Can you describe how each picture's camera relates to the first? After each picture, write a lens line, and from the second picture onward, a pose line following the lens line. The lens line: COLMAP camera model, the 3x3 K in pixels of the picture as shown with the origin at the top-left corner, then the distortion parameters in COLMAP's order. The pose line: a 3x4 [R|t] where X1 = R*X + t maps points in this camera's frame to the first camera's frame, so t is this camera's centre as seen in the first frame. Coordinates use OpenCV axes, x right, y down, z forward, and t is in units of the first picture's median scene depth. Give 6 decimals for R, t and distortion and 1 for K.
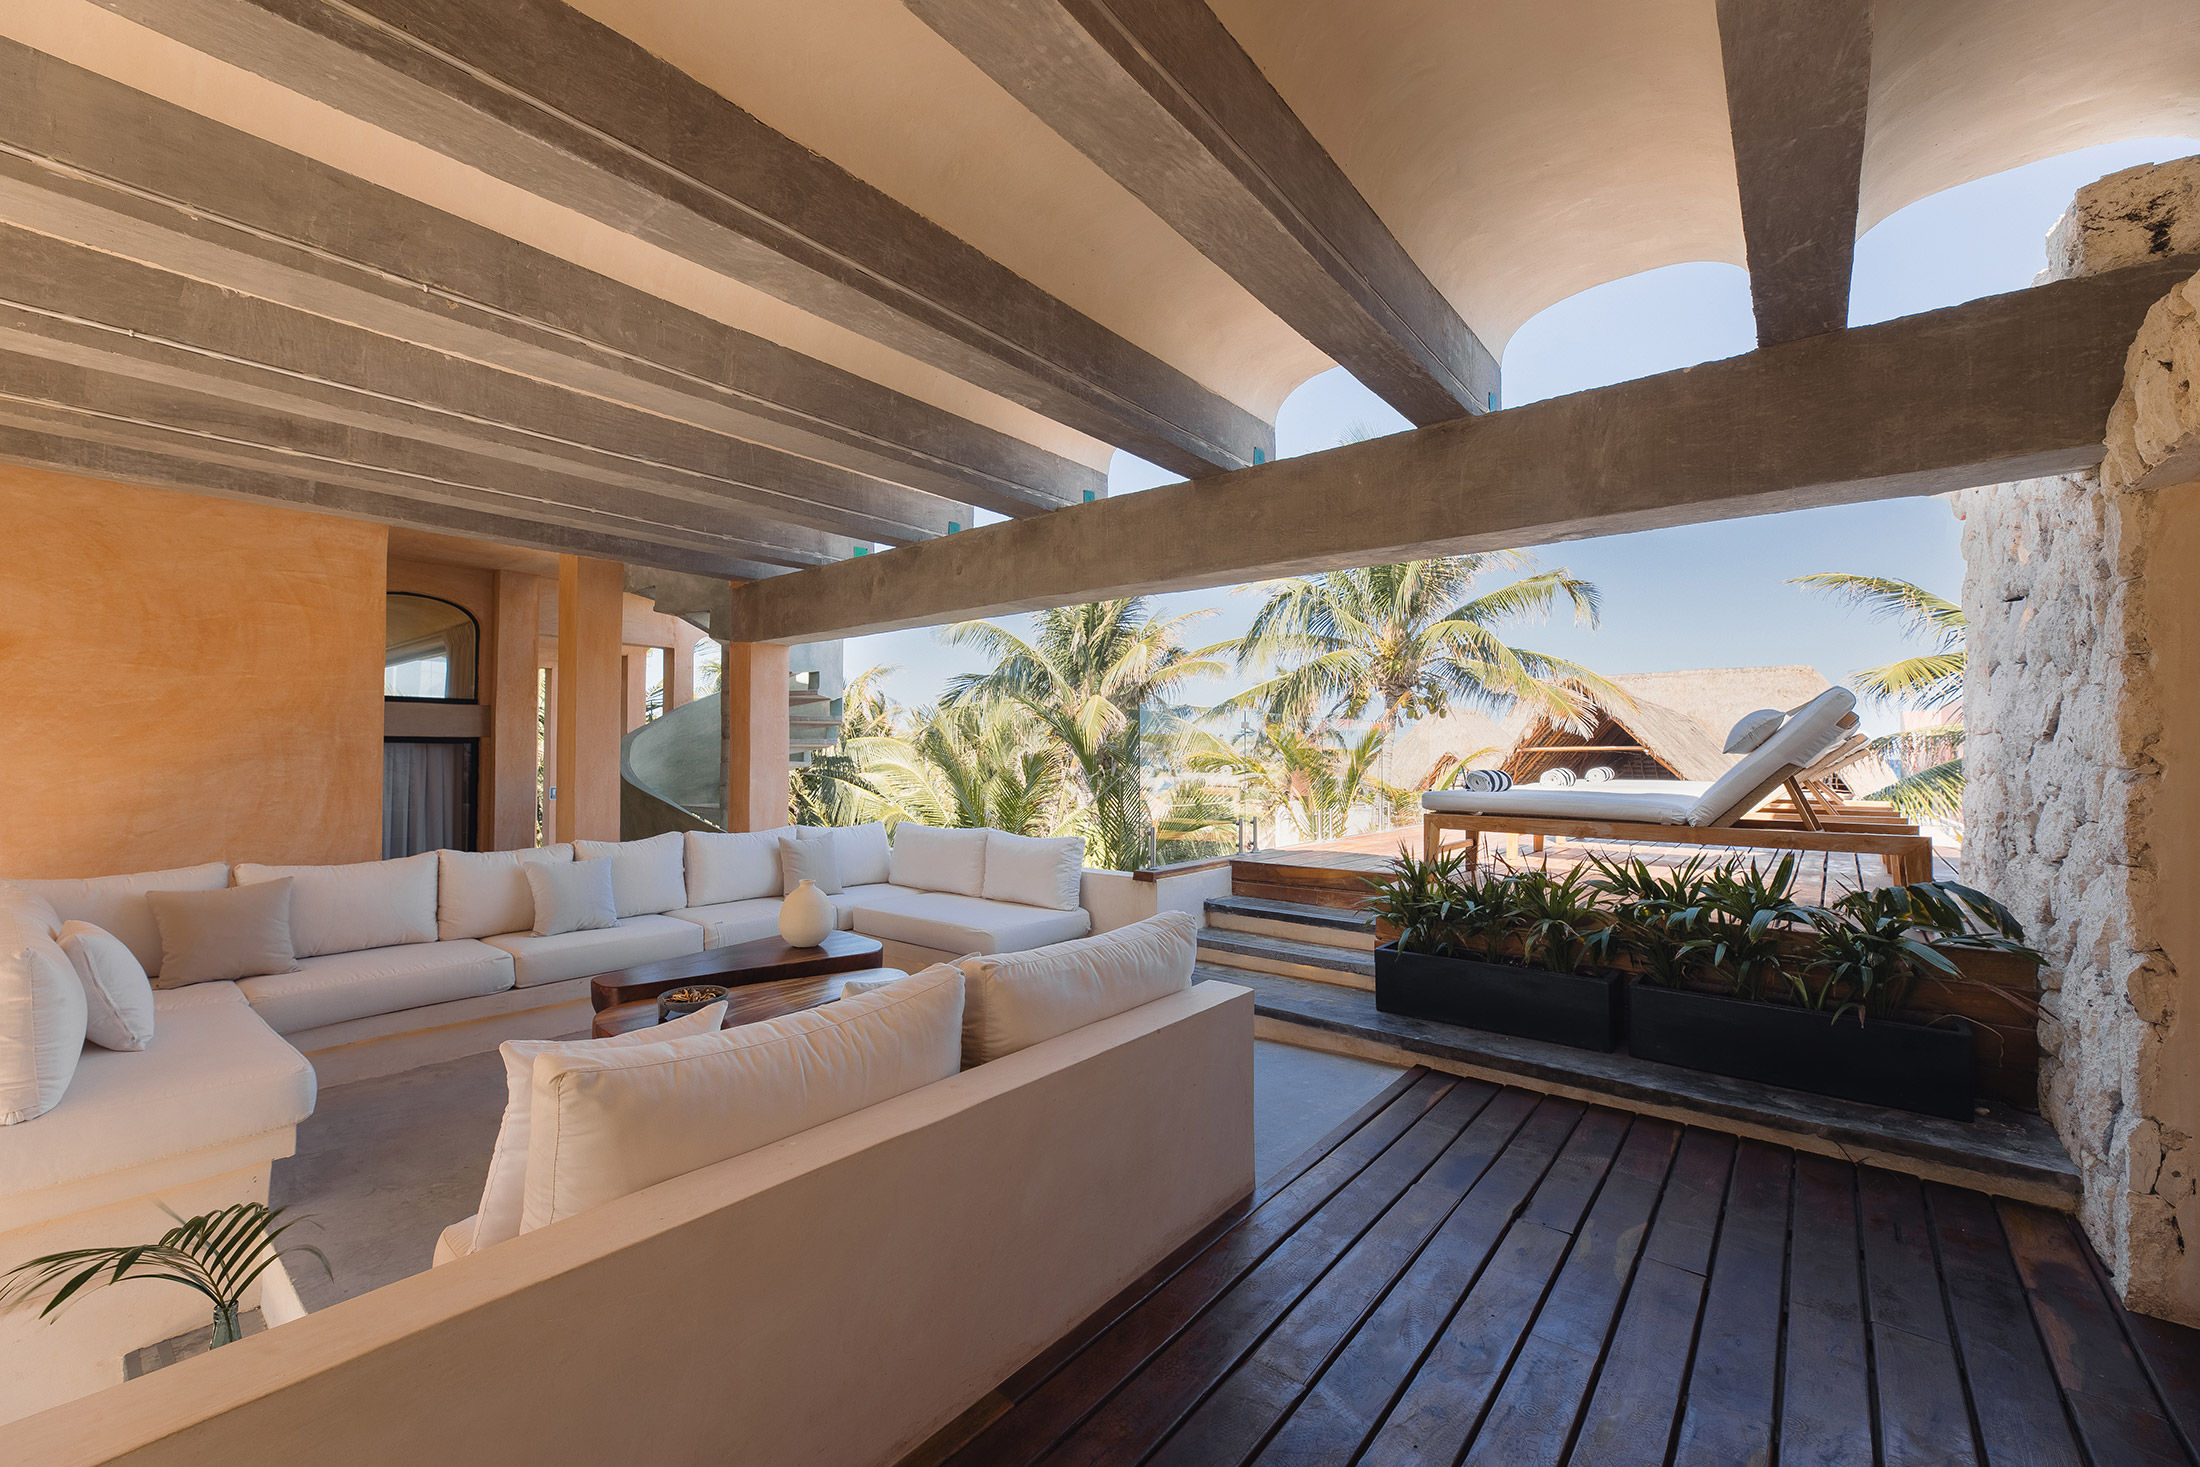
lens RADIAL K [[852.8, 0, 1102.5], [0, 852.8, 753.2], [0, 0, 1]] dist [-0.001521, 0.000016]
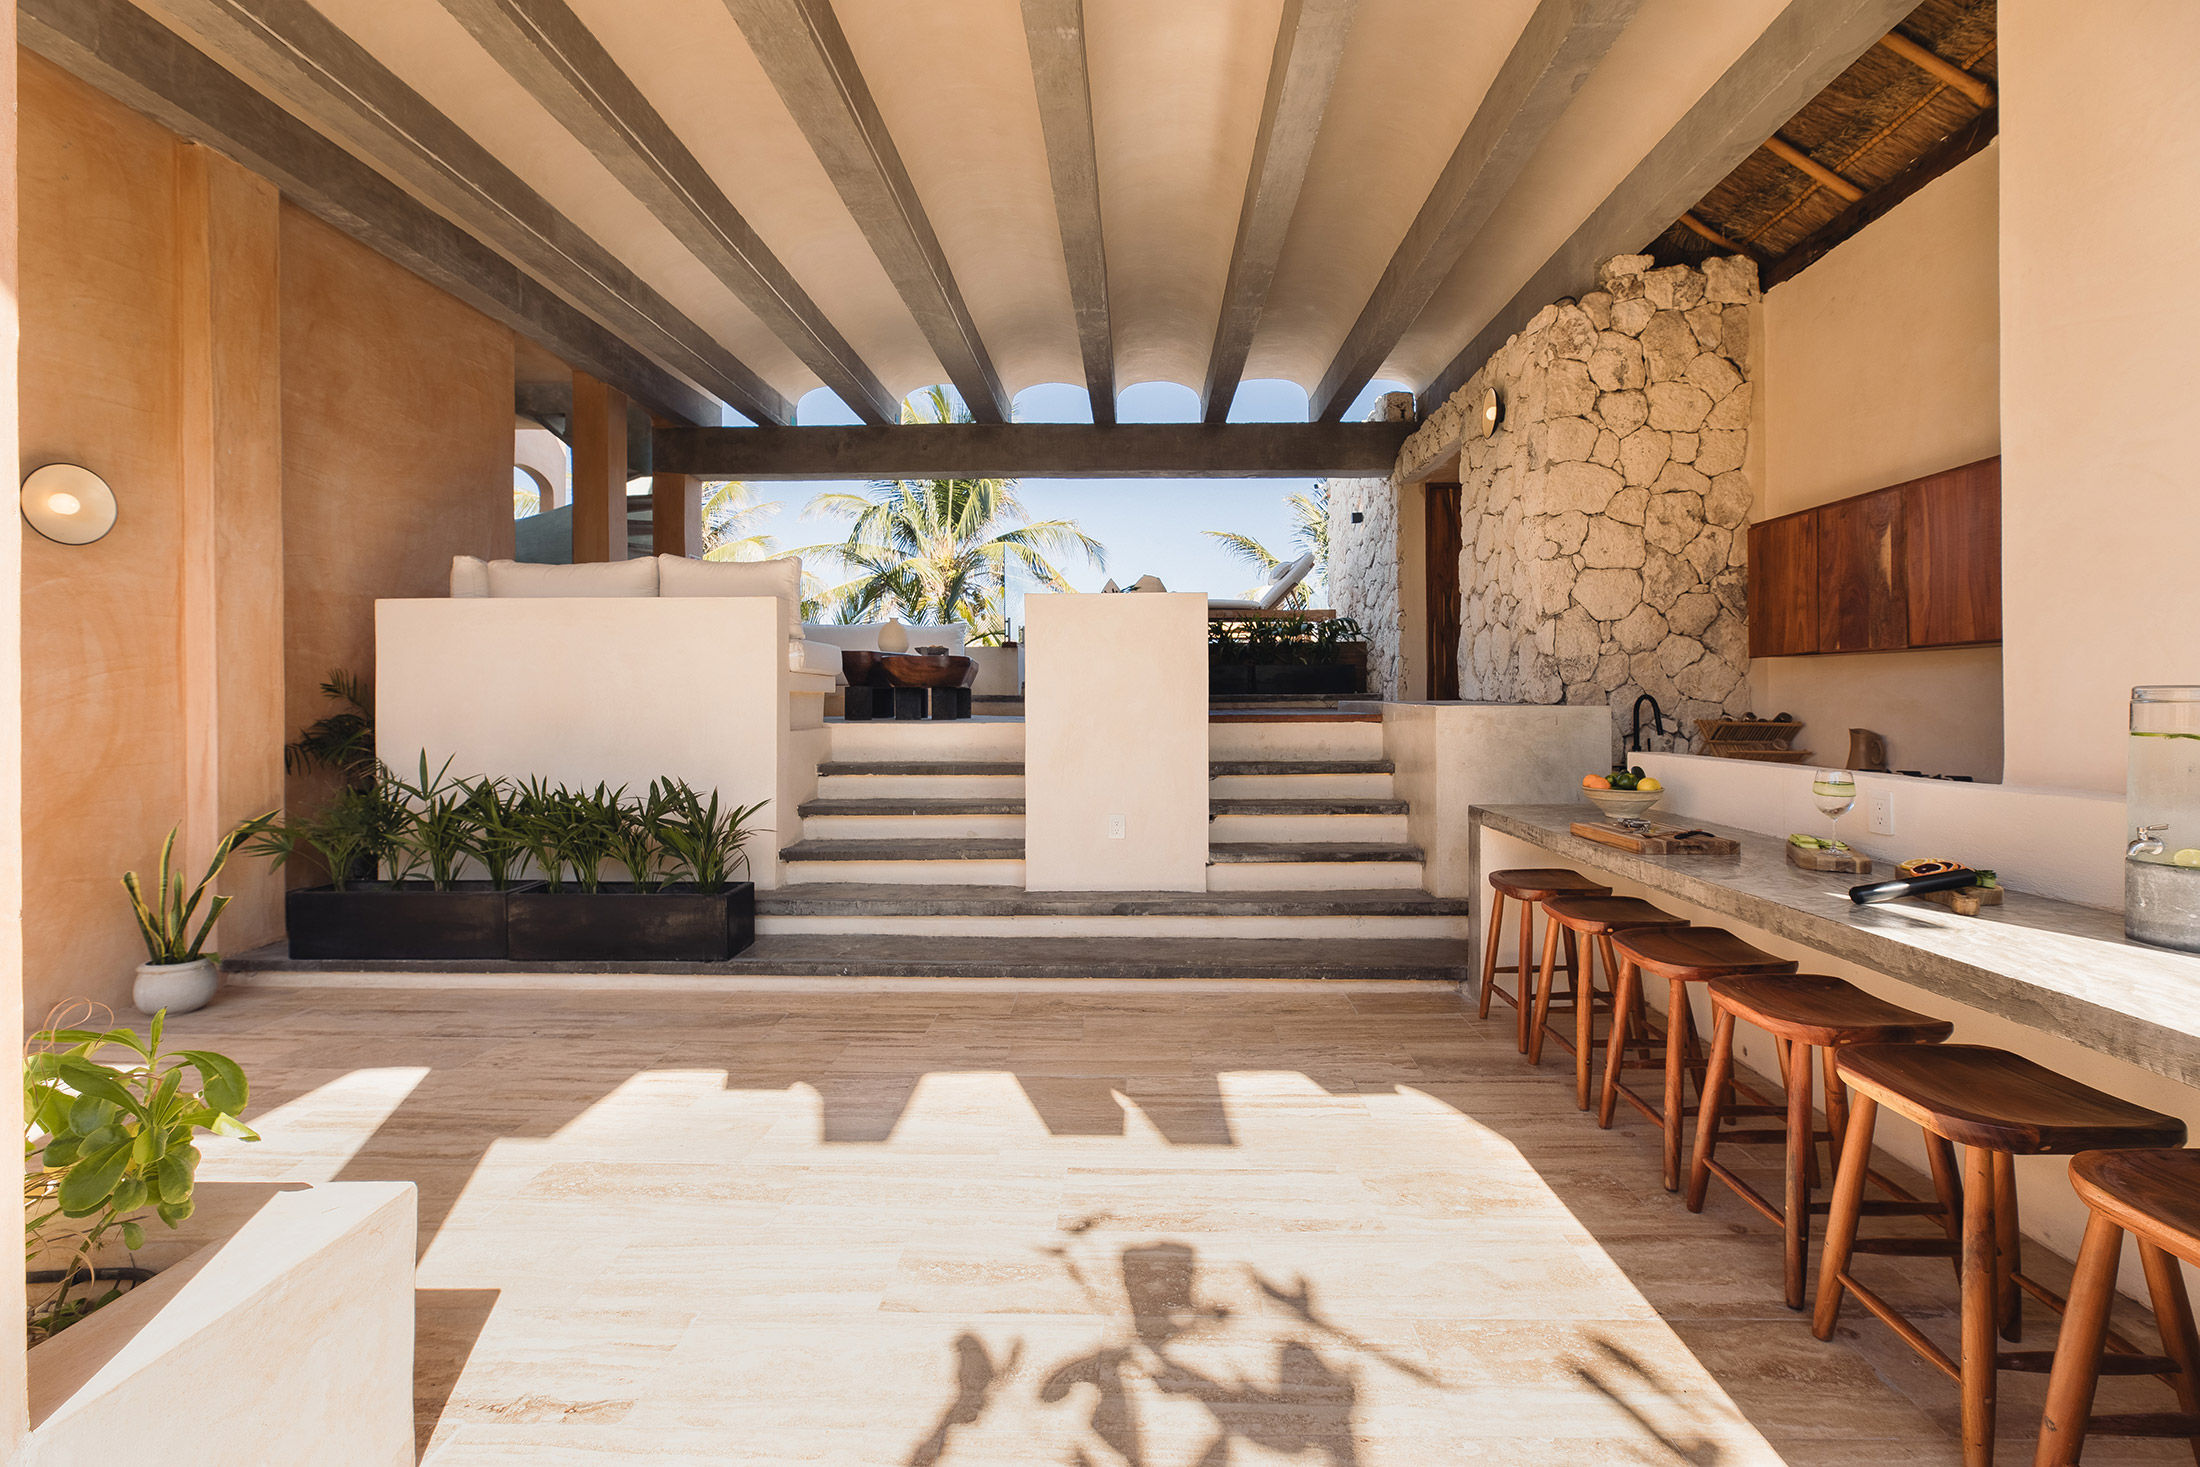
lens RADIAL K [[907.0, 0, 1100.1], [0, 907.0, 719.0], [0, 0, 1]] dist [-0.003322, -0.000741]
pose [[0.795855, -0.014209, 0.605321, -1.187699], [0.004795, 0.999841, 0.017164, 0.341603], [-0.605469, -0.010758, 0.795796, -0.723488]]
